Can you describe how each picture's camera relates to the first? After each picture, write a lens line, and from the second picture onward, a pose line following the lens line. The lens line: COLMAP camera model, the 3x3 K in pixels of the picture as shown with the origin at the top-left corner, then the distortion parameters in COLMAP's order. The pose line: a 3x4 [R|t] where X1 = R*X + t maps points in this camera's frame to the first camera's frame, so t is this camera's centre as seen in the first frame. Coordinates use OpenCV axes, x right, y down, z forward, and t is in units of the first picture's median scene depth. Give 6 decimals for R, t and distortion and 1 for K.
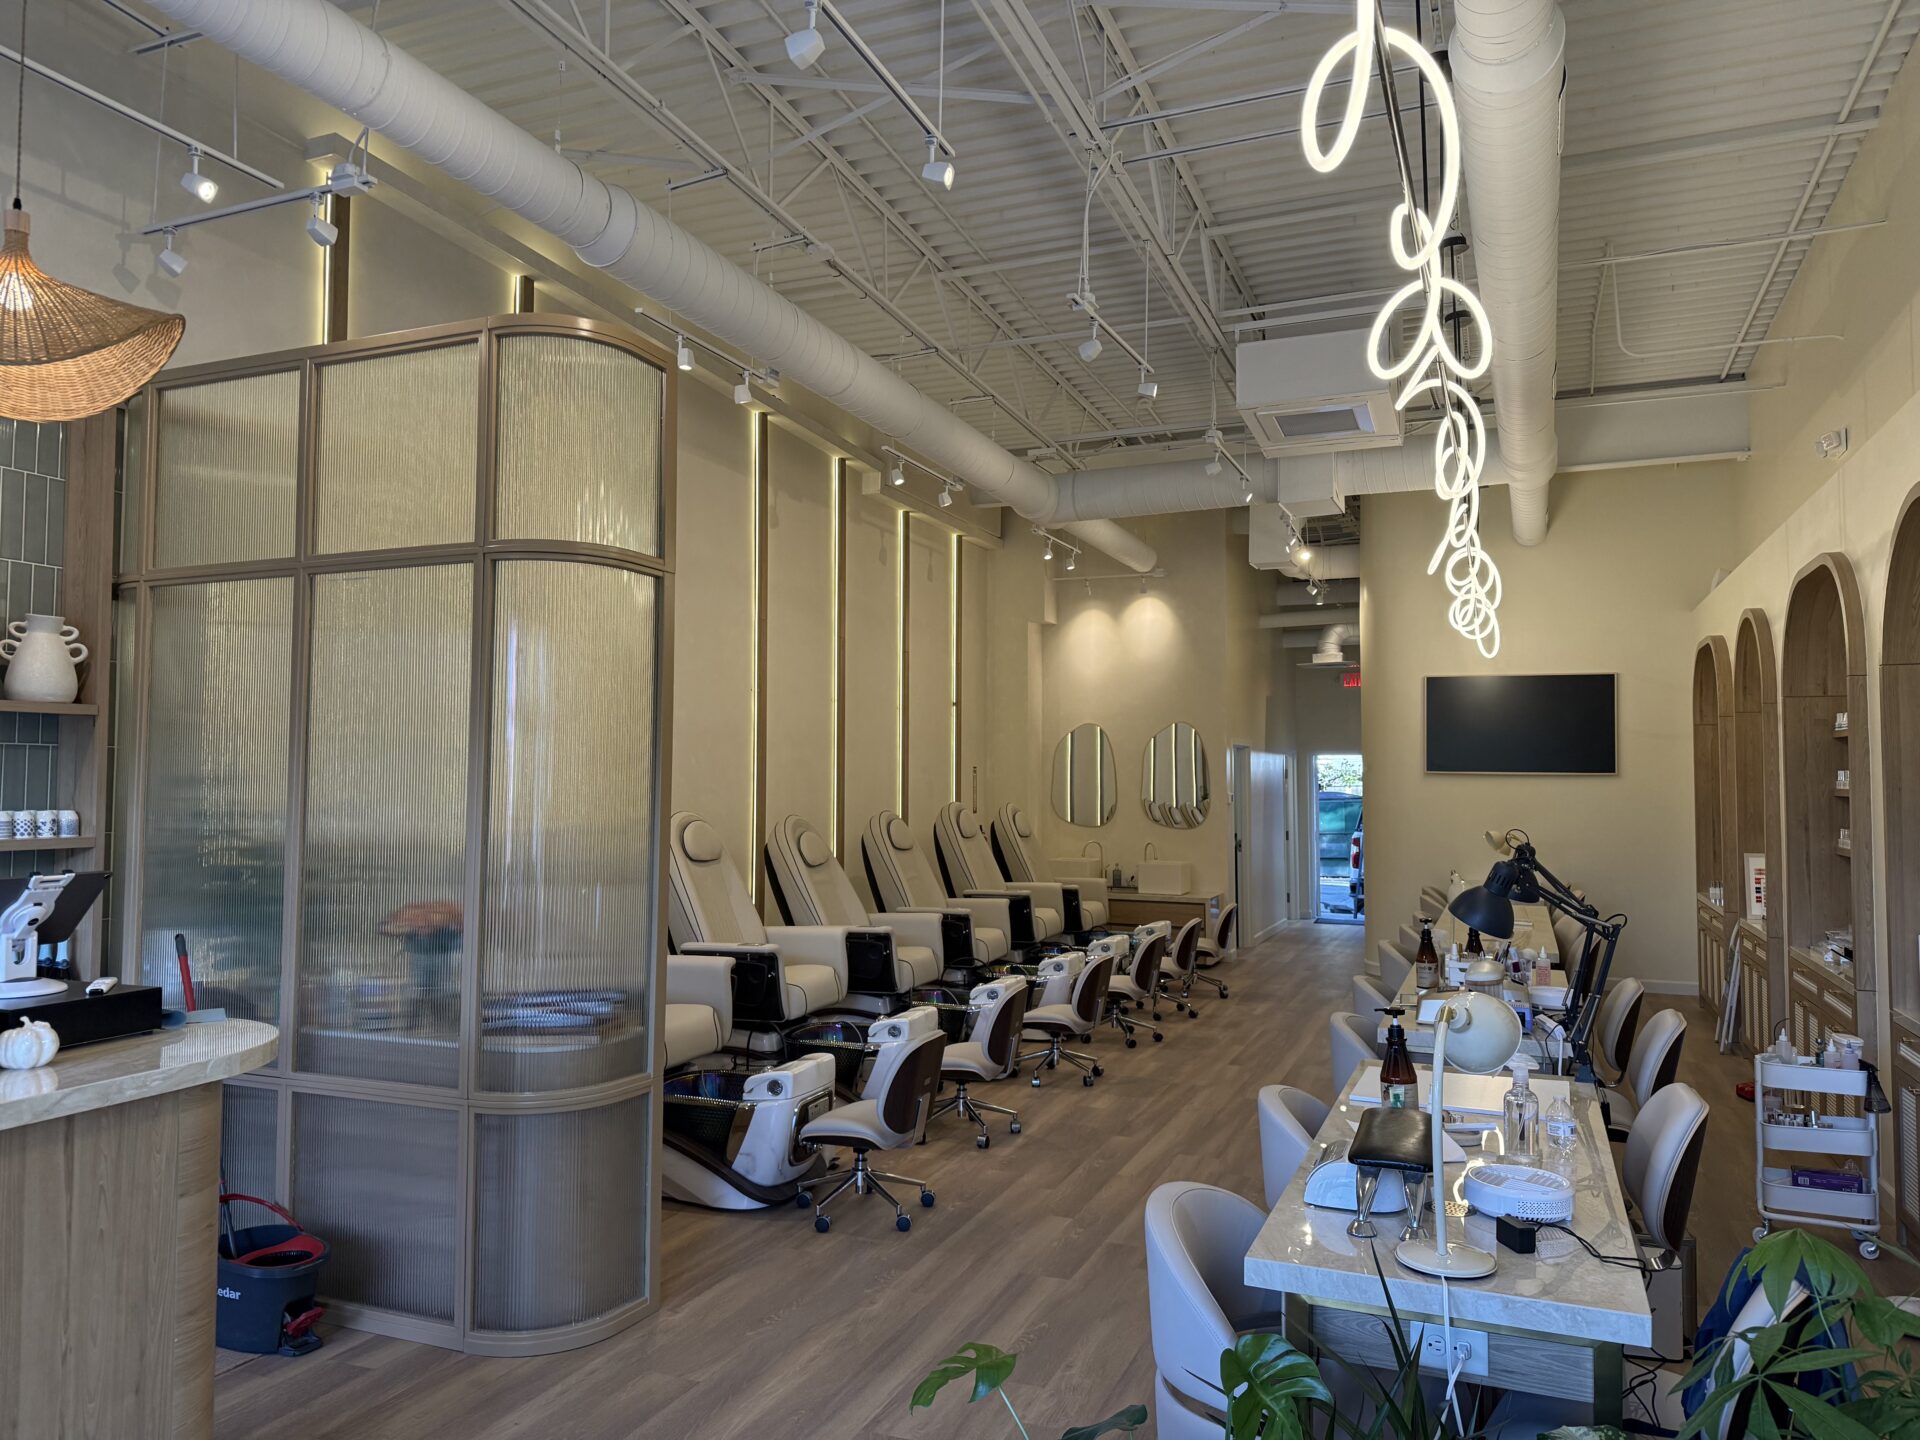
lens RADIAL K [[1329.5, 0, 947.6], [0, 1329.5, 721.4], [0, 0, 1]] dist [0.096579, -0.138955]
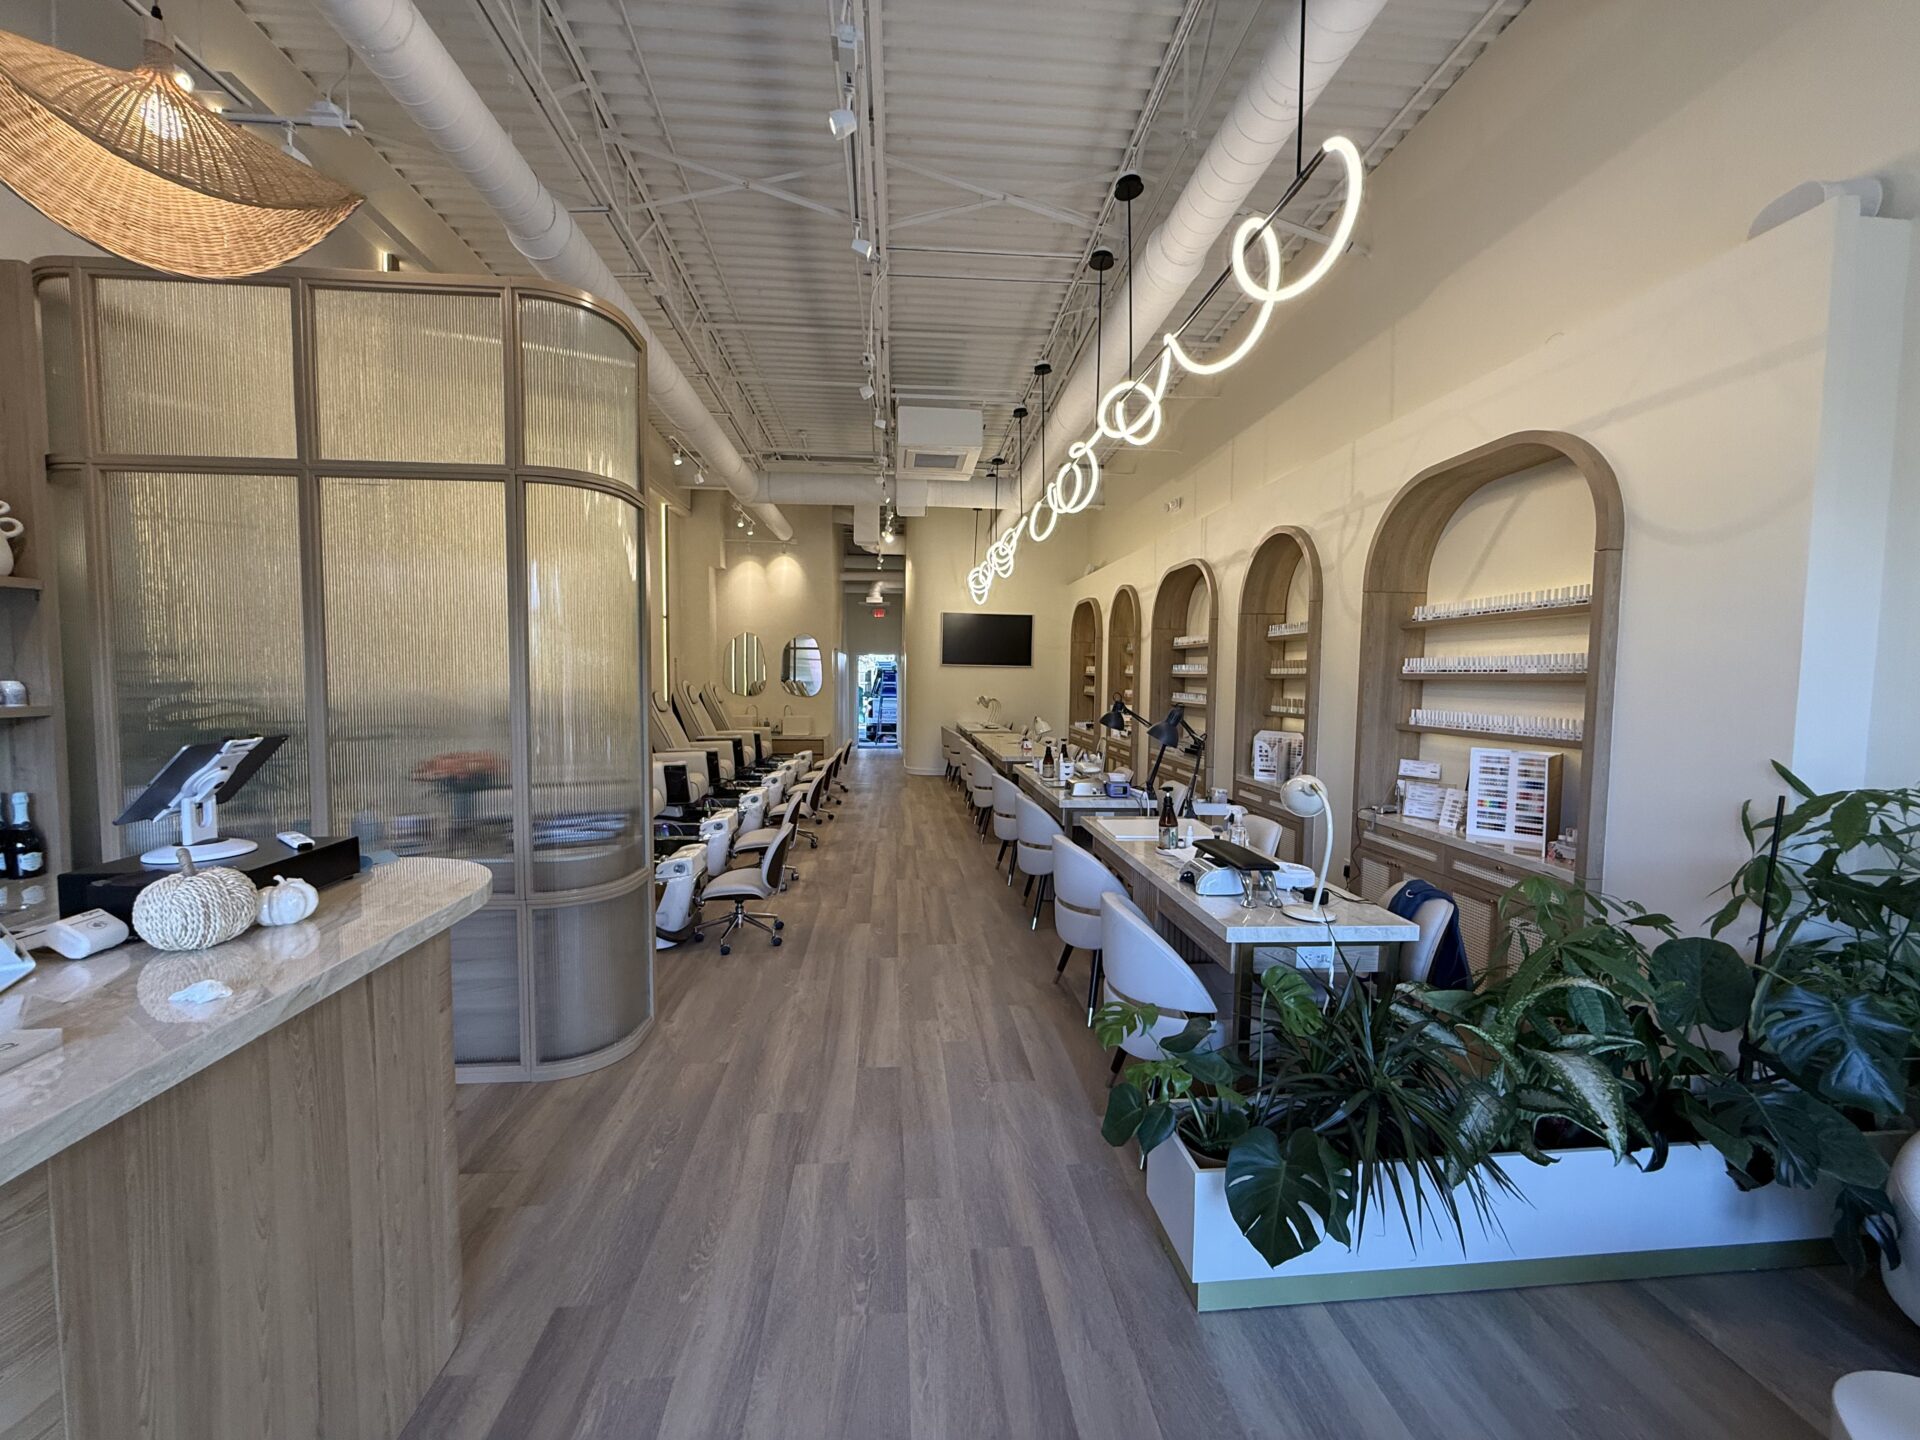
lens RADIAL K [[760.1, 0, 954.7], [0, 760.1, 723.0], [0, 0, 1]] dist [0.000477, -0.000352]
pose [[0.888360, -0.022791, 0.458582, -0.241753], [-0.029365, 0.993902, 0.106282, 0.012896], [-0.458208, -0.107883, 0.882274, 0.128665]]
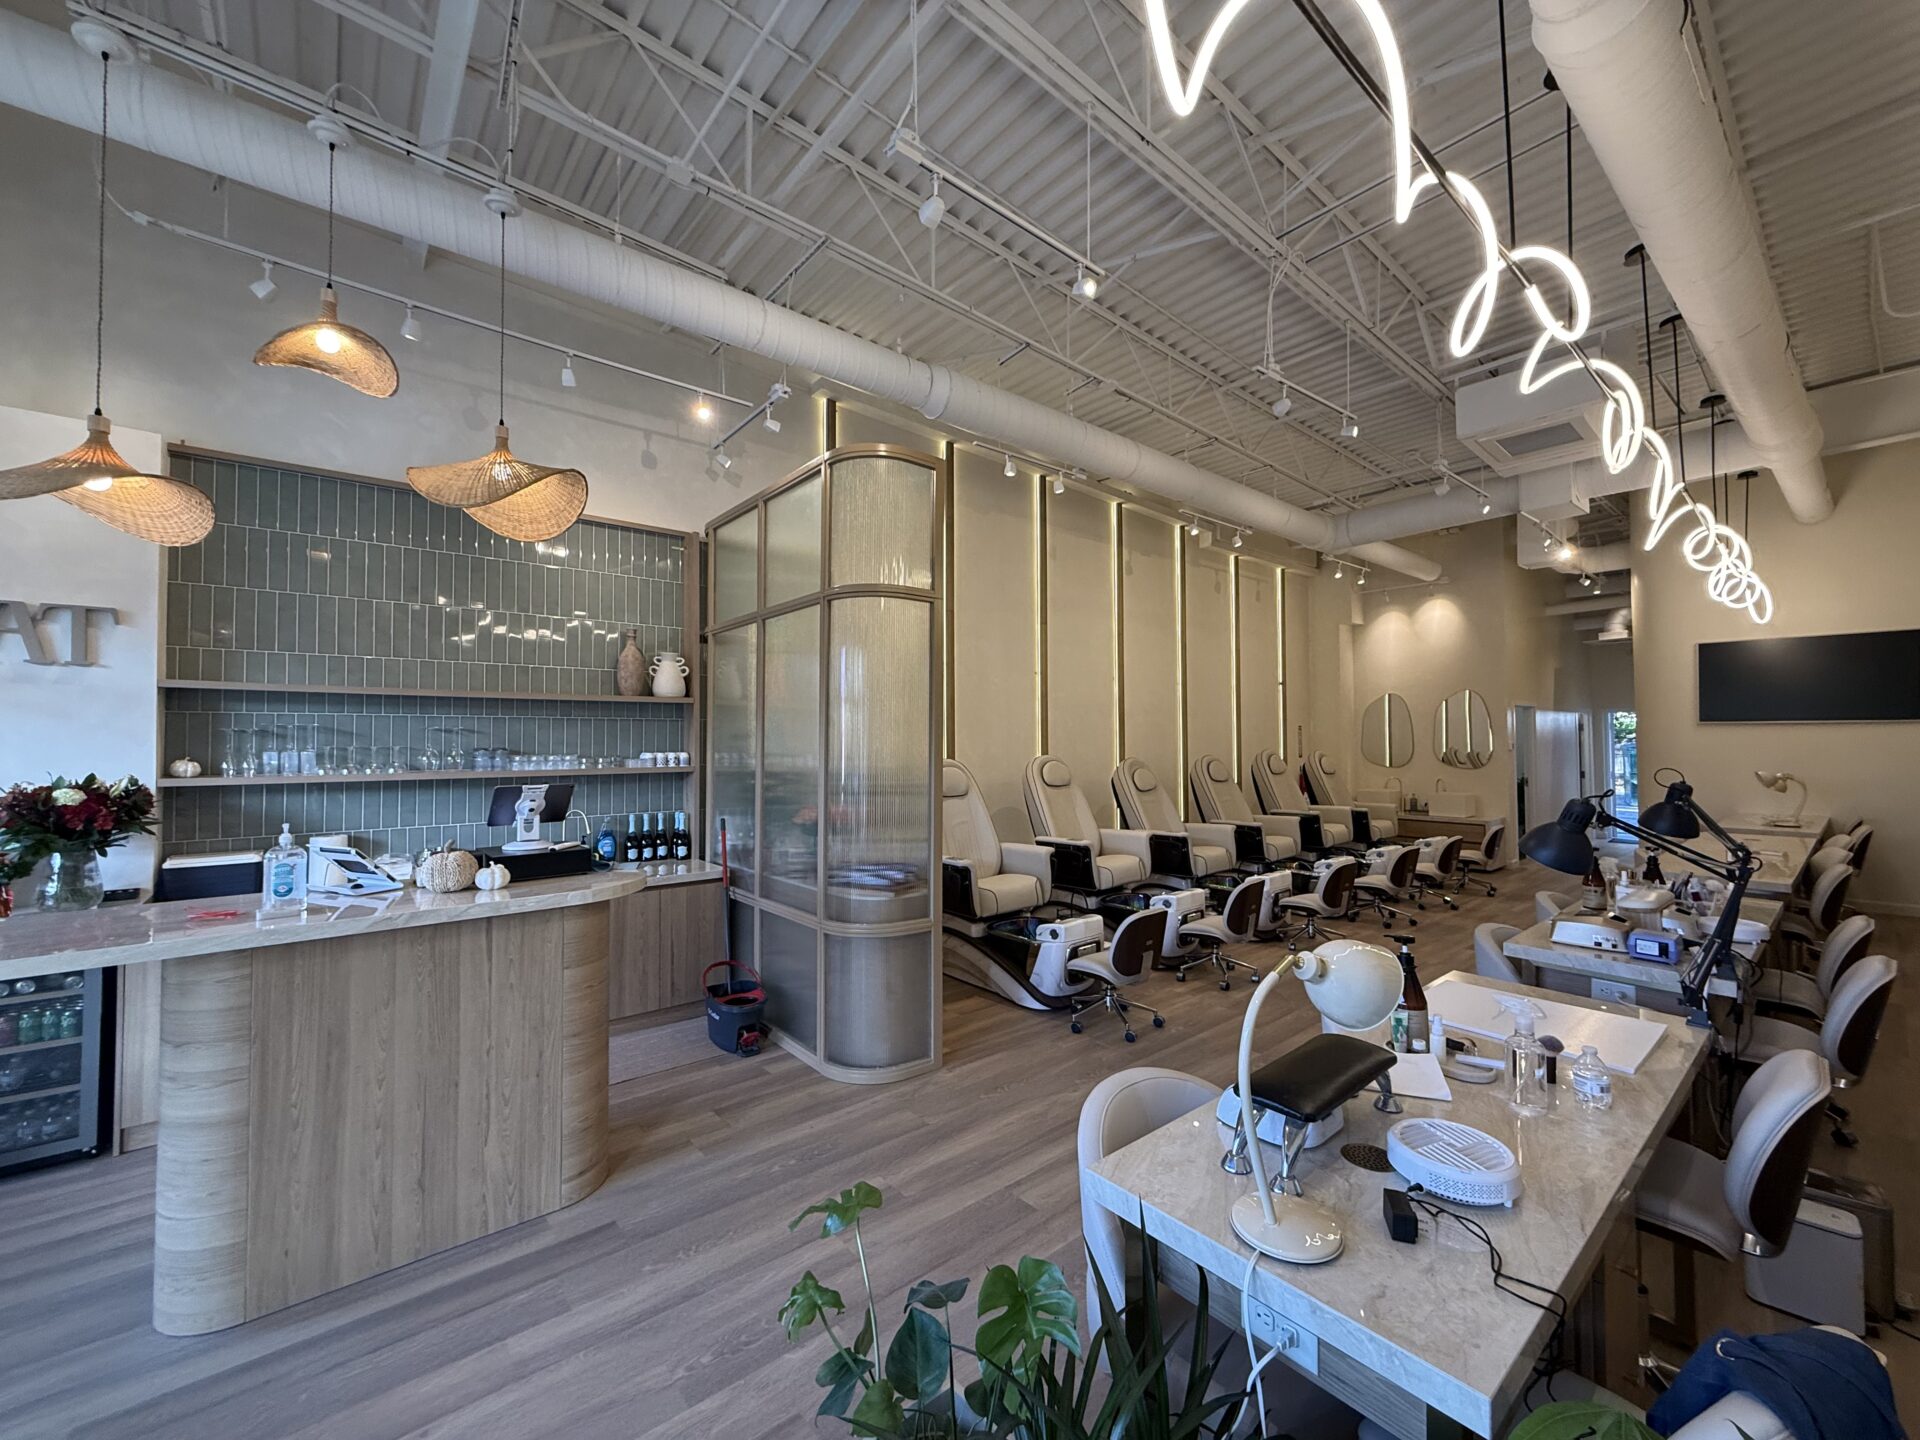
lens RADIAL K [[760.1, 0, 954.7], [0, 760.1, 723.0], [0, 0, 1]] dist [0.000477, -0.000352]
pose [[0.884917, -0.019249, -0.465350, 0.178895], [0.029914, 0.999432, 0.015543, 0.015761], [0.464786, -0.027675, 0.884990, 0.186552]]
